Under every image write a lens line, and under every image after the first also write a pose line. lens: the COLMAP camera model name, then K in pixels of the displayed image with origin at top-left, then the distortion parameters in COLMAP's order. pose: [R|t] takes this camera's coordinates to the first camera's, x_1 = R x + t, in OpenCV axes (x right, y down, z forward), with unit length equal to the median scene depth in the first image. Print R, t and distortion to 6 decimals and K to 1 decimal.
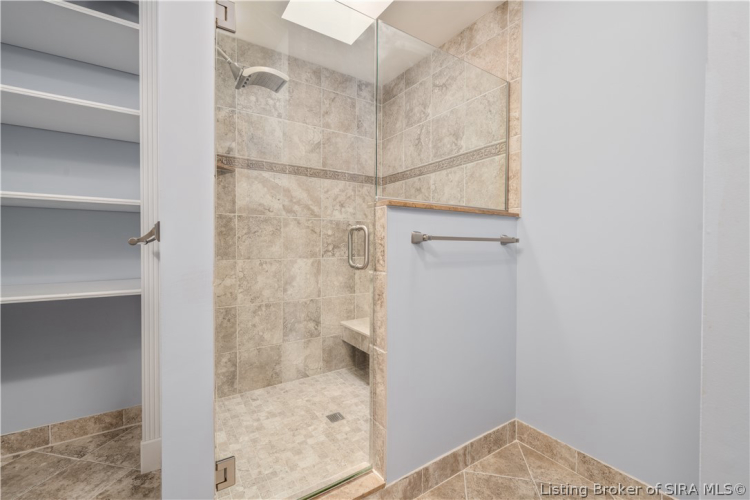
lens RADIAL K [[326.3, 0, 375.0], [0, 326.3, 250.0], [0, 0, 1]] dist [-0.002679, -0.000365]
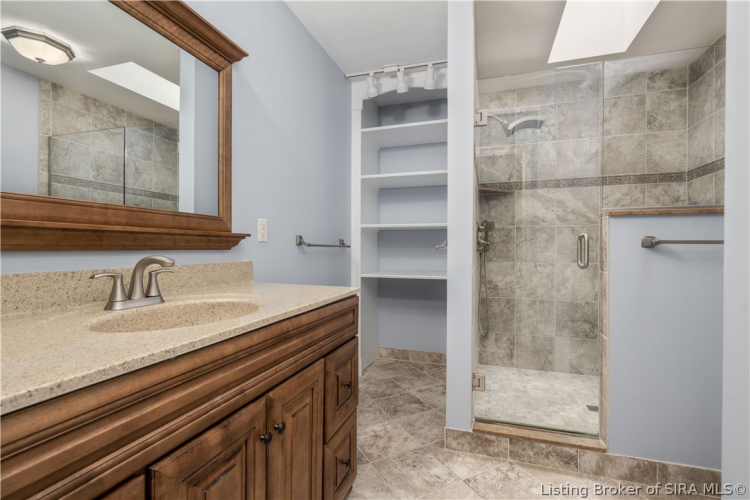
lens RADIAL K [[347.4, 0, 375.0], [0, 347.4, 250.0], [0, 0, 1]] dist [-0.001552, -0.000395]
pose [[0.621998, -0.003657, -0.783010, 0.281312], [-0.014175, 0.999773, -0.015929, 0.012353], [0.782890, 0.021007, 0.621805, -0.258358]]
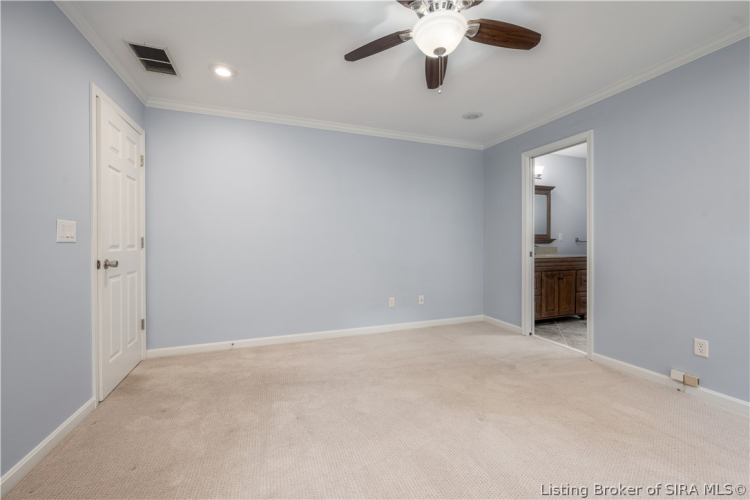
lens RADIAL K [[300.1, 0, 375.0], [0, 300.1, 250.0], [0, 0, 1]] dist [-0.000196, -0.000013]
pose [[-0.224759, 0.016061, -0.974282, 4.066830], [-0.008544, 0.999793, 0.018453, 0.031588], [0.974377, 0.012472, -0.224576, -1.481666]]
